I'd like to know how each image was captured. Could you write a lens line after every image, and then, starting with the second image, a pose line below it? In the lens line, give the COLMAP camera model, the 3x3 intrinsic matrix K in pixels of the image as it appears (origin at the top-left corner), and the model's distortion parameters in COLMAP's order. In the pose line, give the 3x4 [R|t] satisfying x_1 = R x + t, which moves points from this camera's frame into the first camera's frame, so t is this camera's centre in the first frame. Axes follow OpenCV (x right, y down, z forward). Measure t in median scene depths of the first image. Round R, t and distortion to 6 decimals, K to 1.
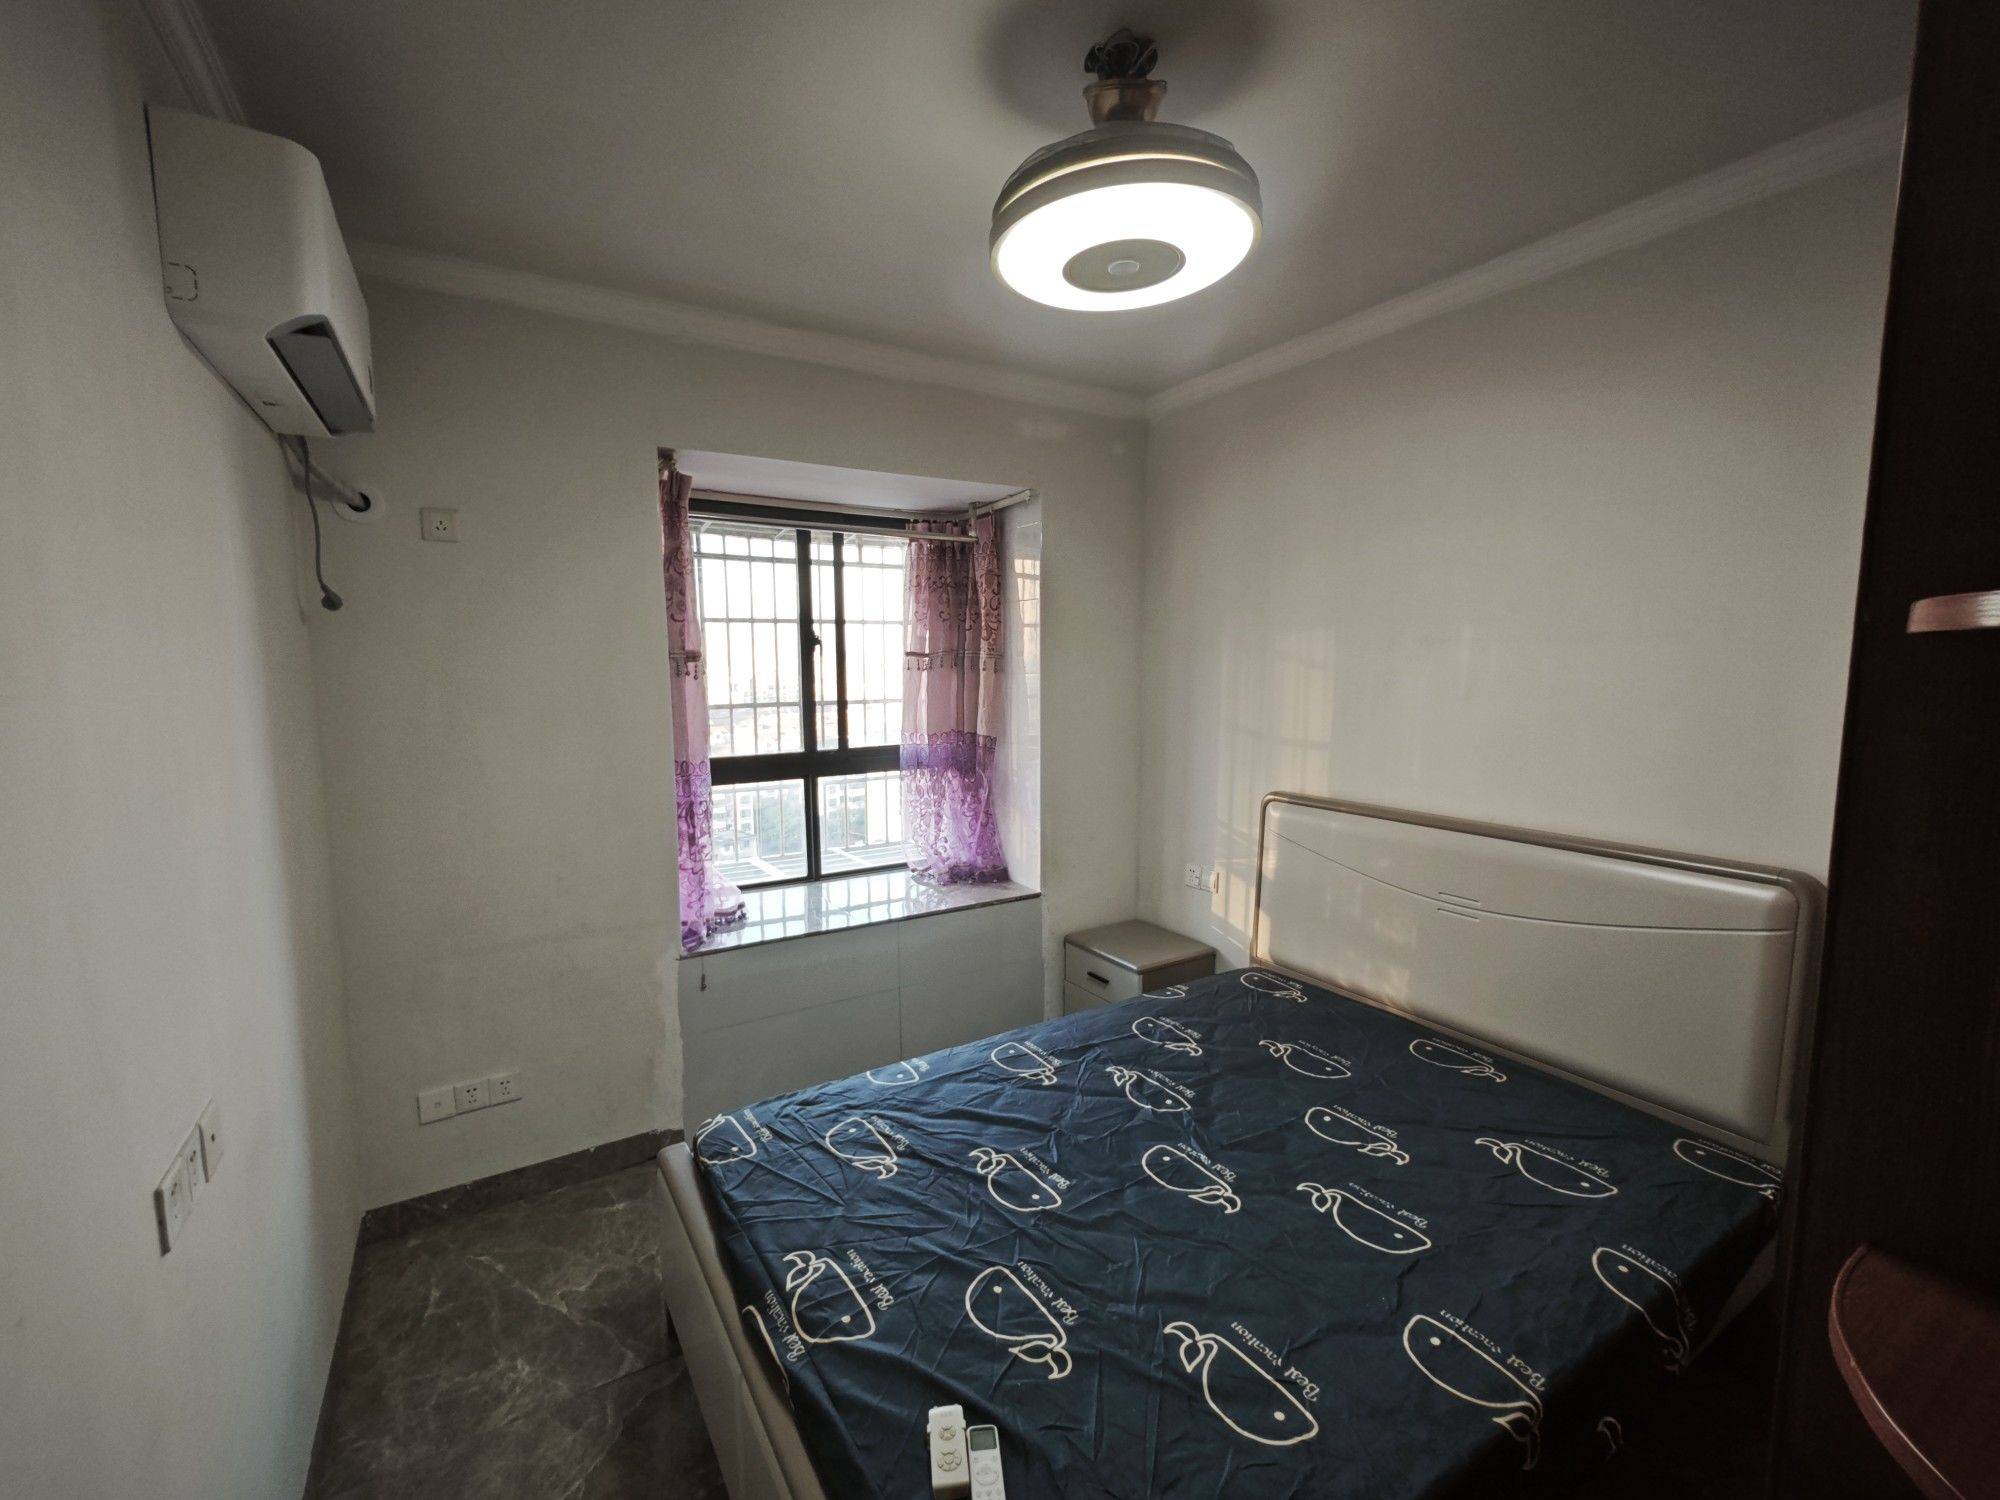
lens RADIAL K [[856.1, 0, 991.0], [0, 856.1, 747.3], [0, 0, 1]] dist [0.006179, -0.001900]
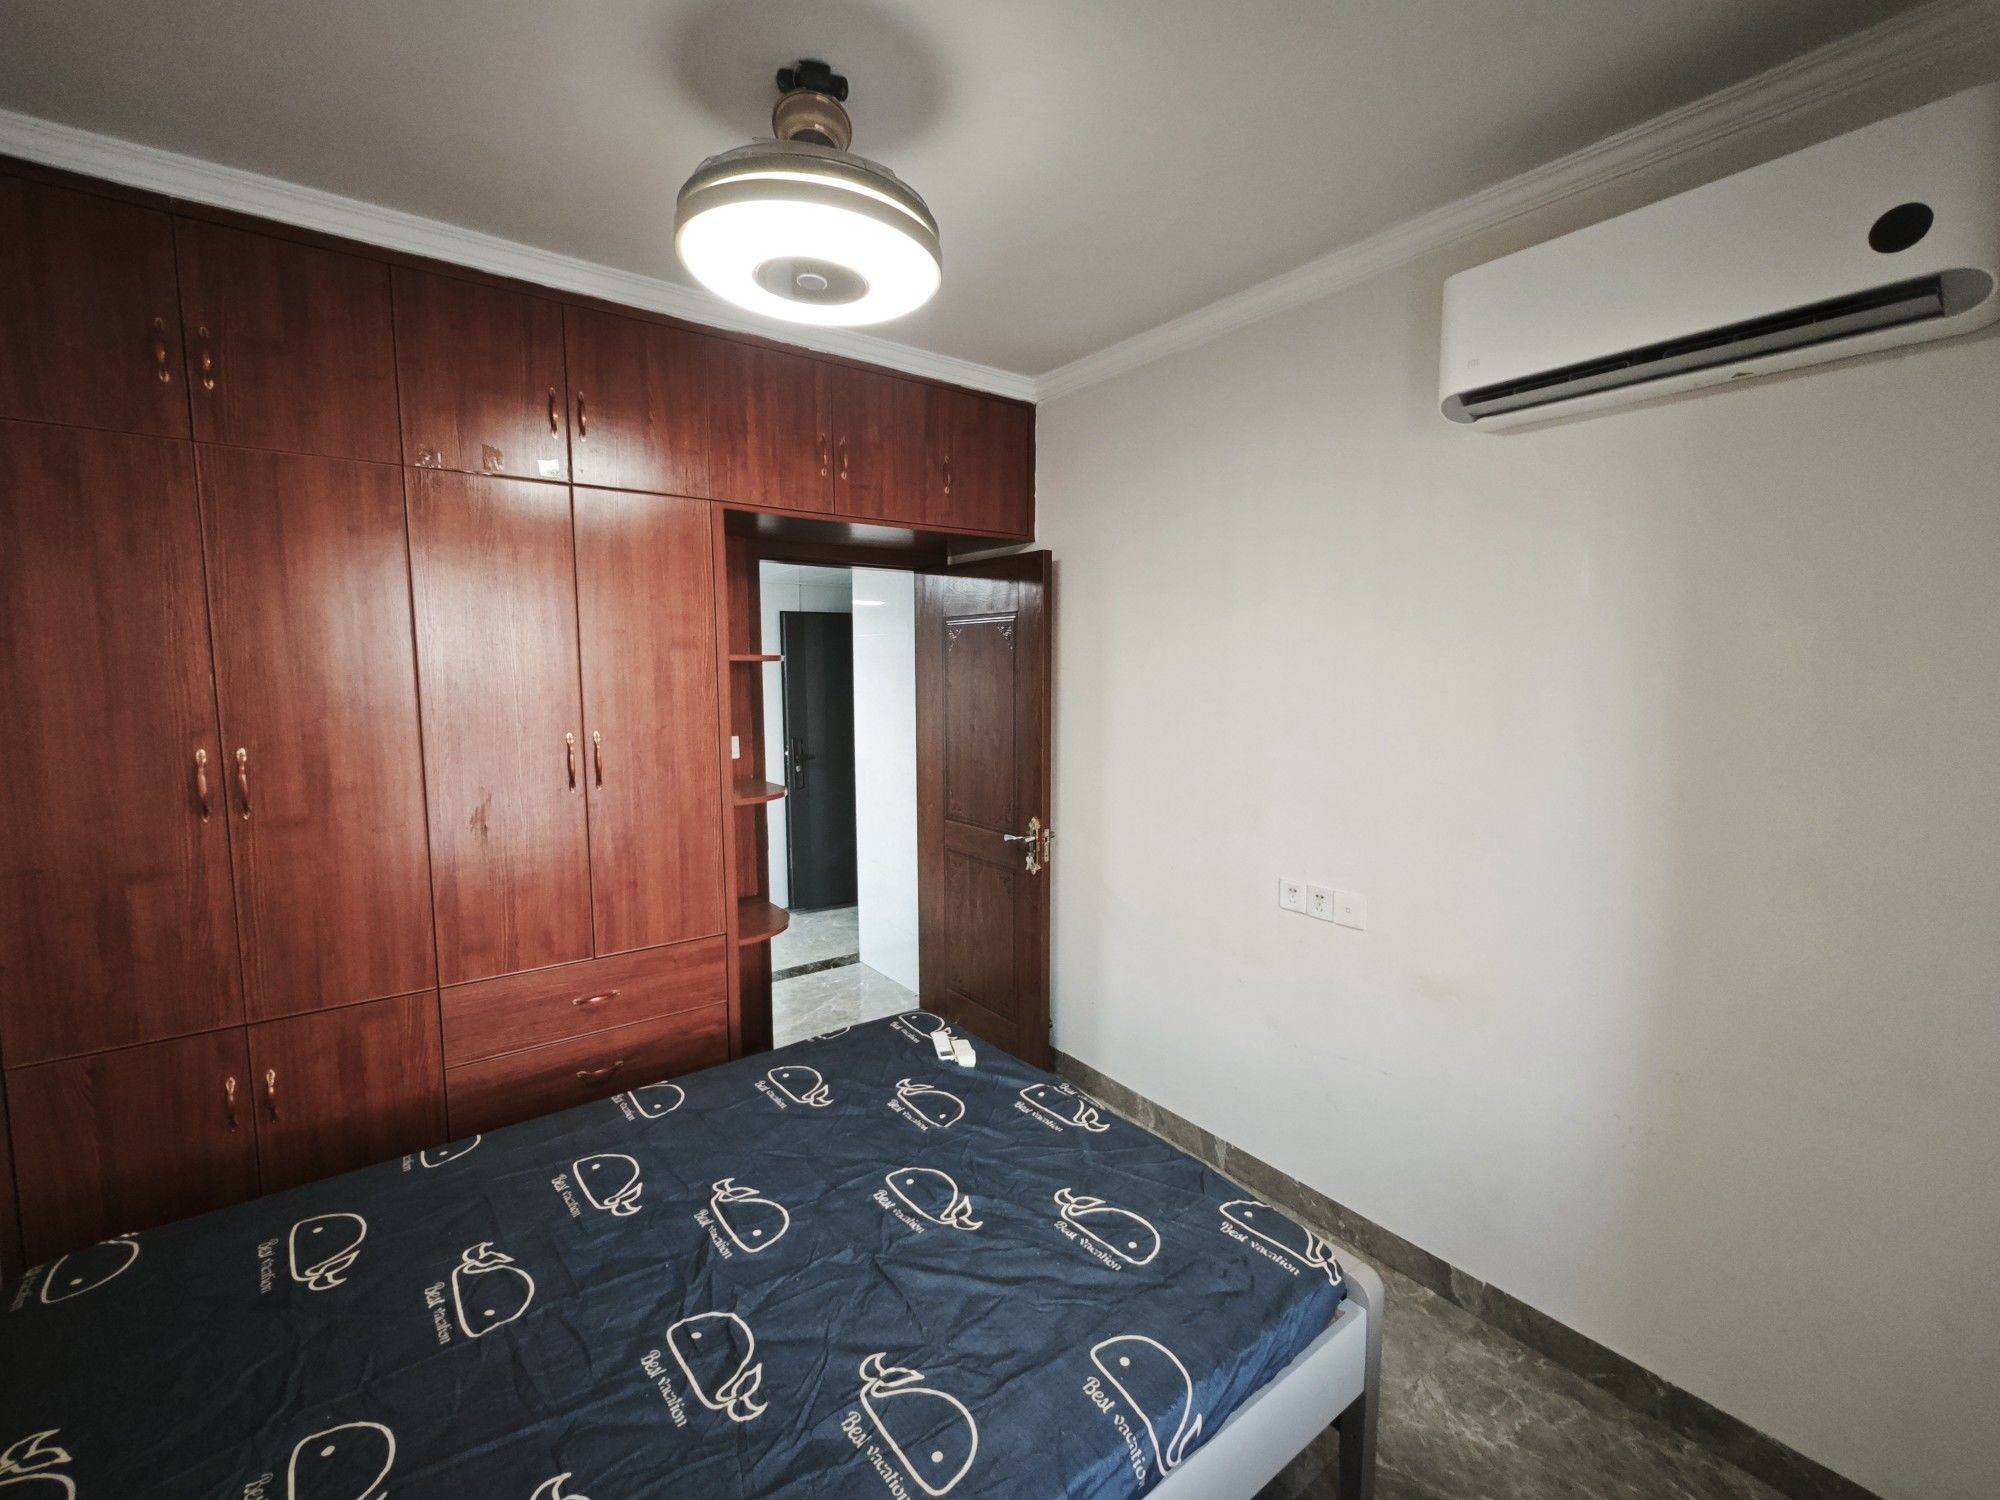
lens RADIAL K [[856.1, 0, 993.7], [0, 856.1, 747.6], [0, 0, 1]] dist [0.006179, -0.001900]
pose [[-0.994985, 0.016766, -0.098605, 0.037200], [-0.003041, 0.980324, 0.197373, -0.160221], [0.099974, 0.196684, -0.975357, 1.588221]]
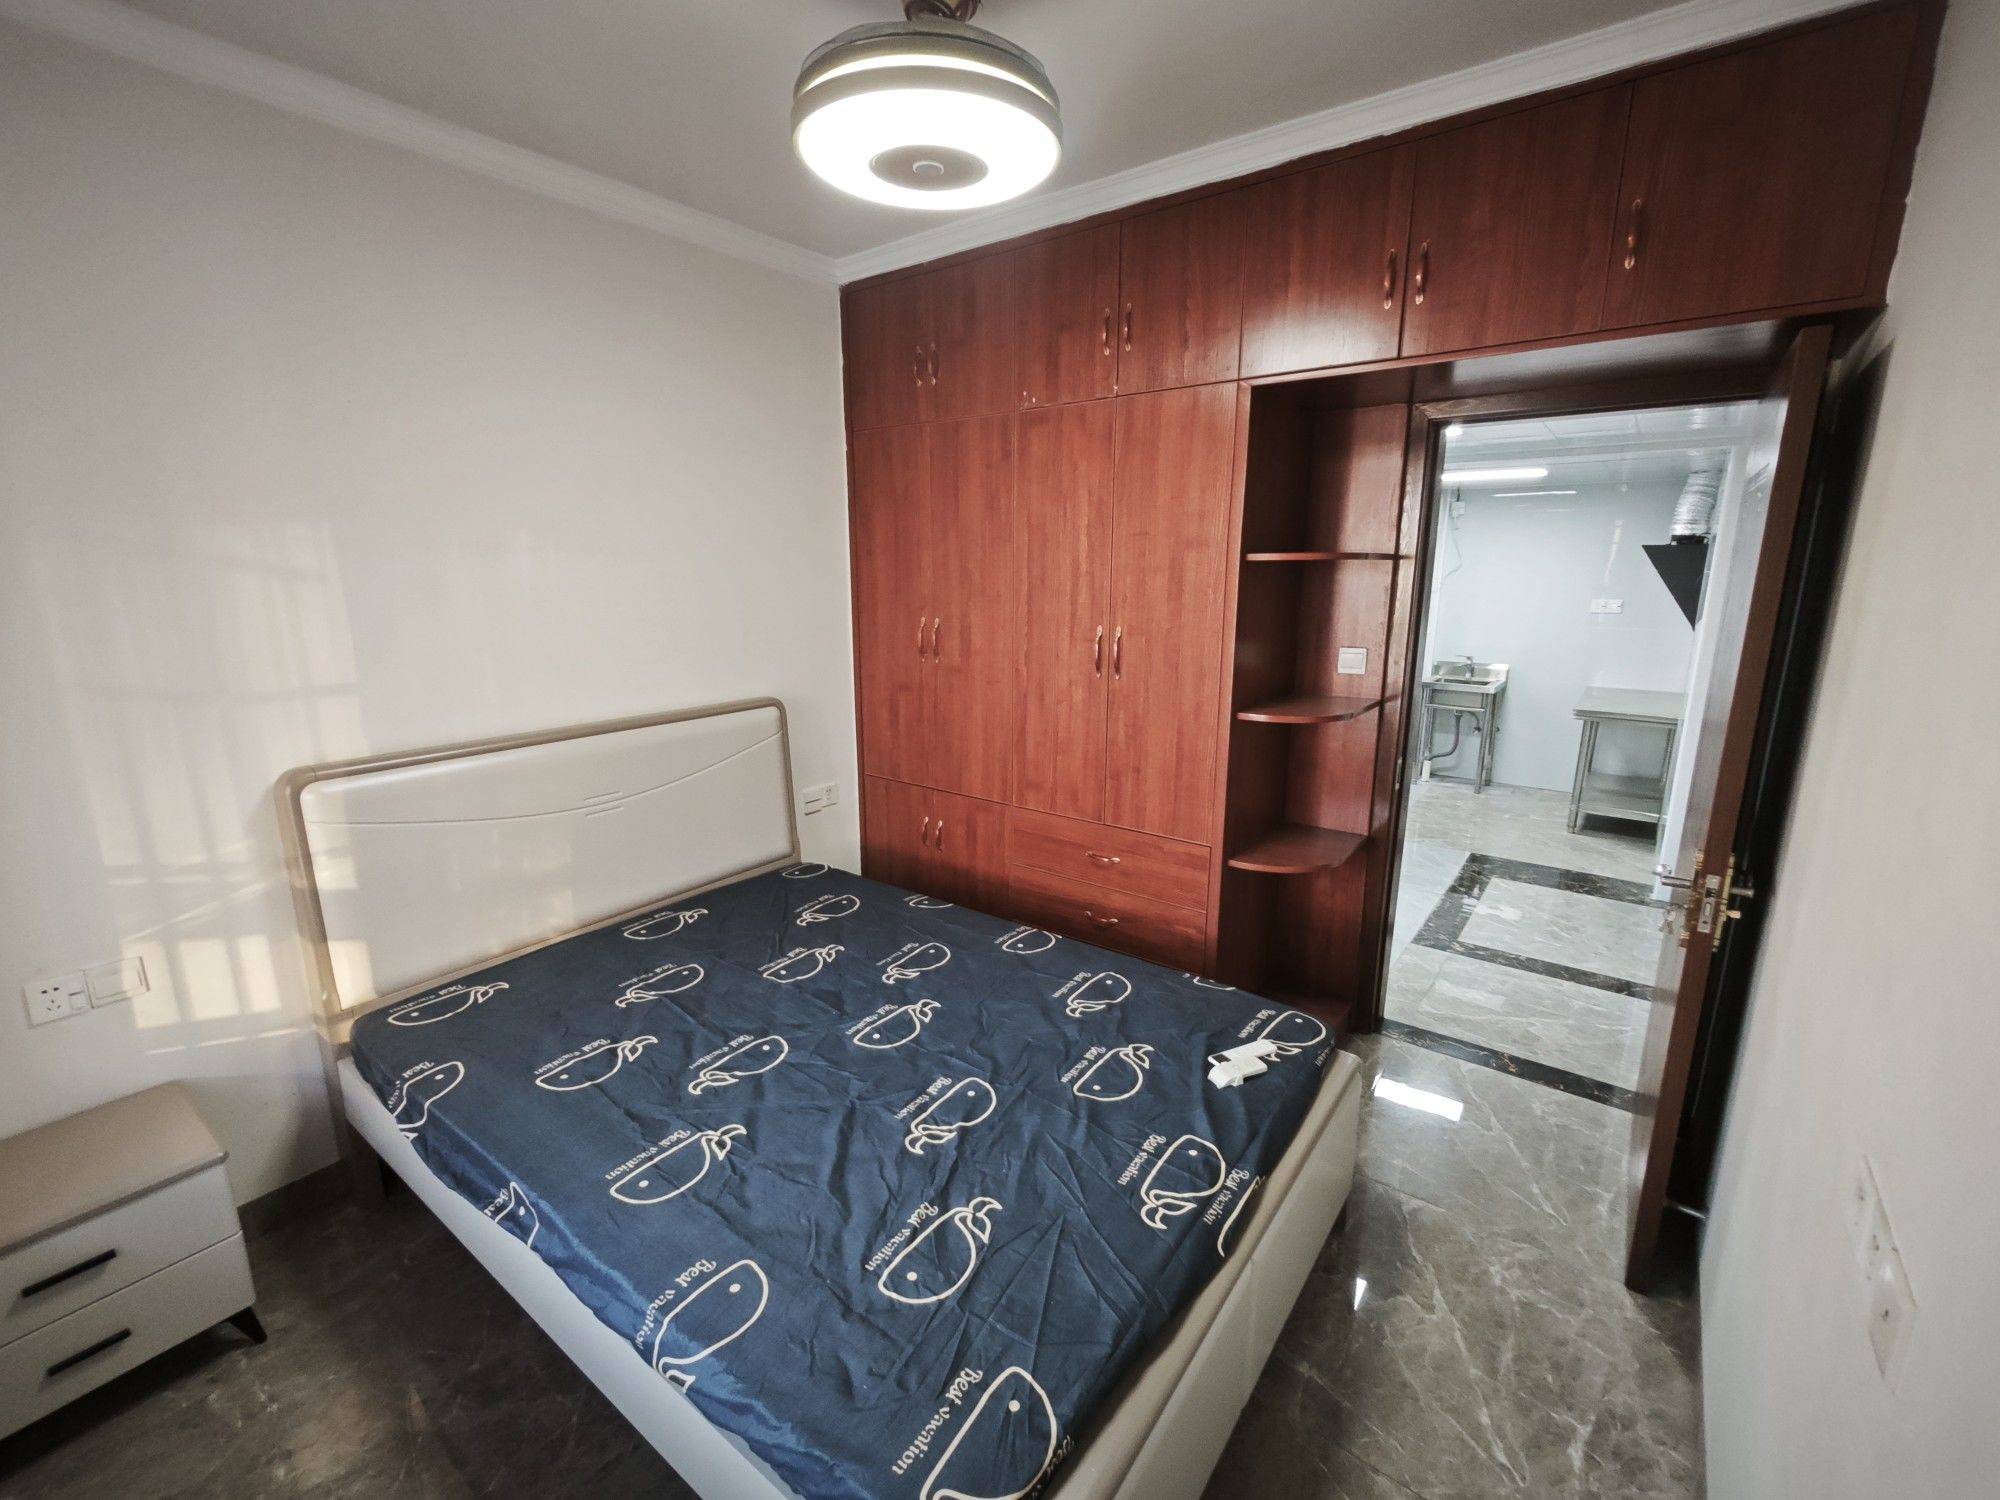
lens RADIAL K [[856.1, 0, 1001.1], [0, 856.1, 751.4], [0, 0, 1]] dist [0.006179, -0.001900]
pose [[-0.369686, -0.195468, 0.908364, -0.680054], [0.098218, 0.963923, 0.247396, -0.105197], [-0.923951, 0.180677, -0.337151, 1.029033]]
